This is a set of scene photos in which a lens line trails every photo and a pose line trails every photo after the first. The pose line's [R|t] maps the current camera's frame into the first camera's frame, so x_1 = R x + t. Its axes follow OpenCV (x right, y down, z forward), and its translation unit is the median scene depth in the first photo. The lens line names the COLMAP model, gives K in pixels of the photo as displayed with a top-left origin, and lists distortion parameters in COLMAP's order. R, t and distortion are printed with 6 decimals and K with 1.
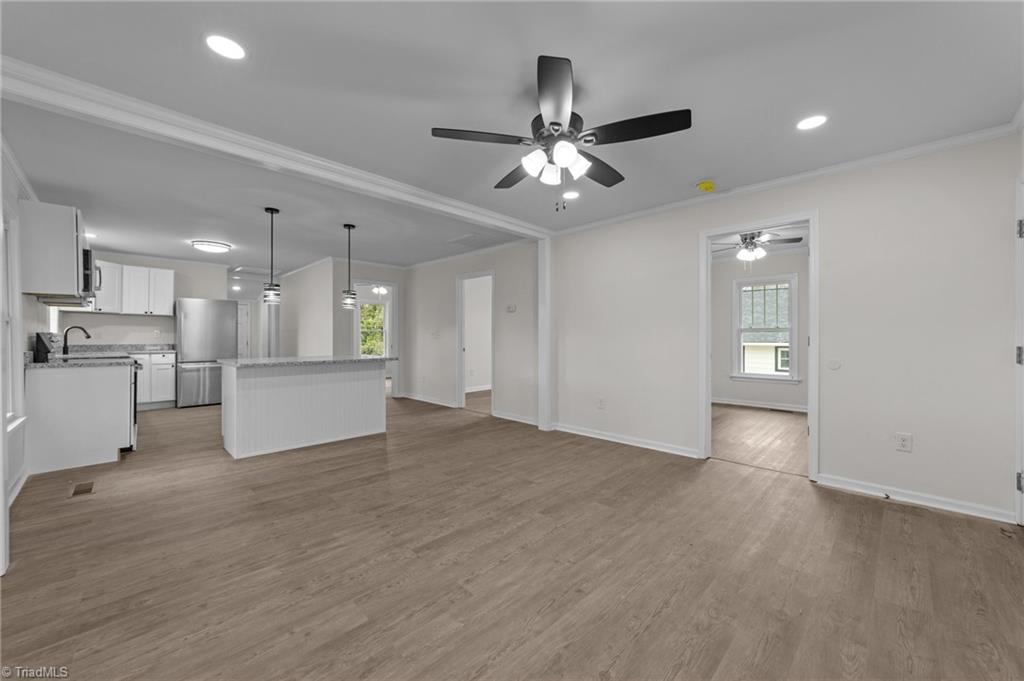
lens RADIAL K [[390.8, 0, 508.7], [0, 390.8, 334.2], [0, 0, 1]] dist [0.002549, 0.000520]
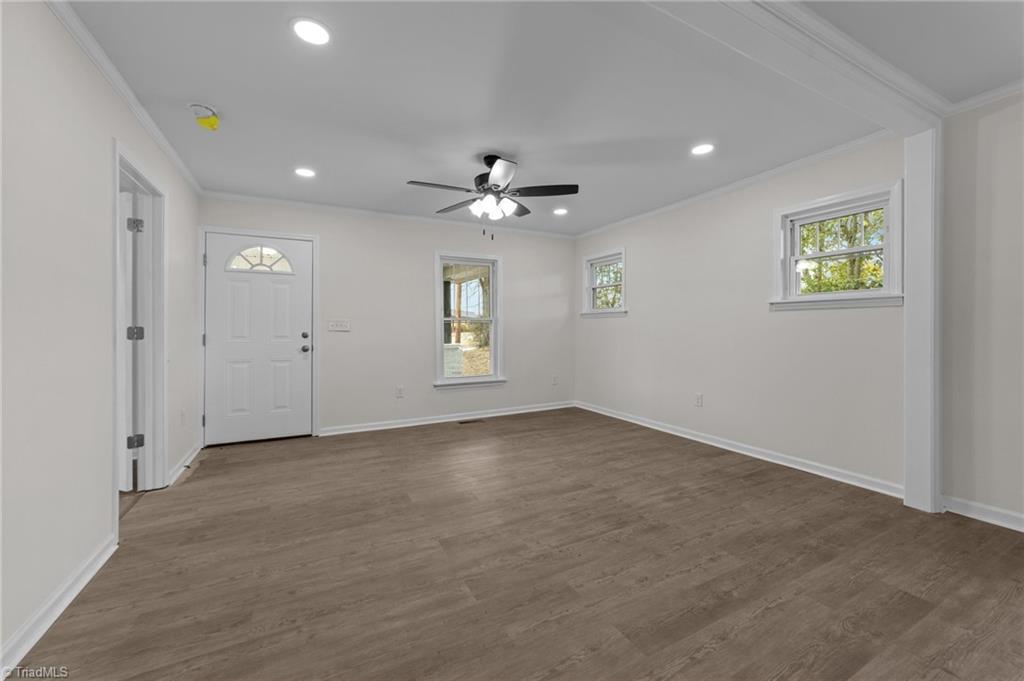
lens RADIAL K [[422.2, 0, 508.0], [0, 422.2, 326.9], [0, 0, 1]] dist [-0.000057, 0.000055]
pose [[-0.956533, 0.002956, 0.291608, -0.302849], [0.001331, 0.999982, -0.005770, 0.014975], [-0.291620, -0.005131, -0.956521, 1.933278]]
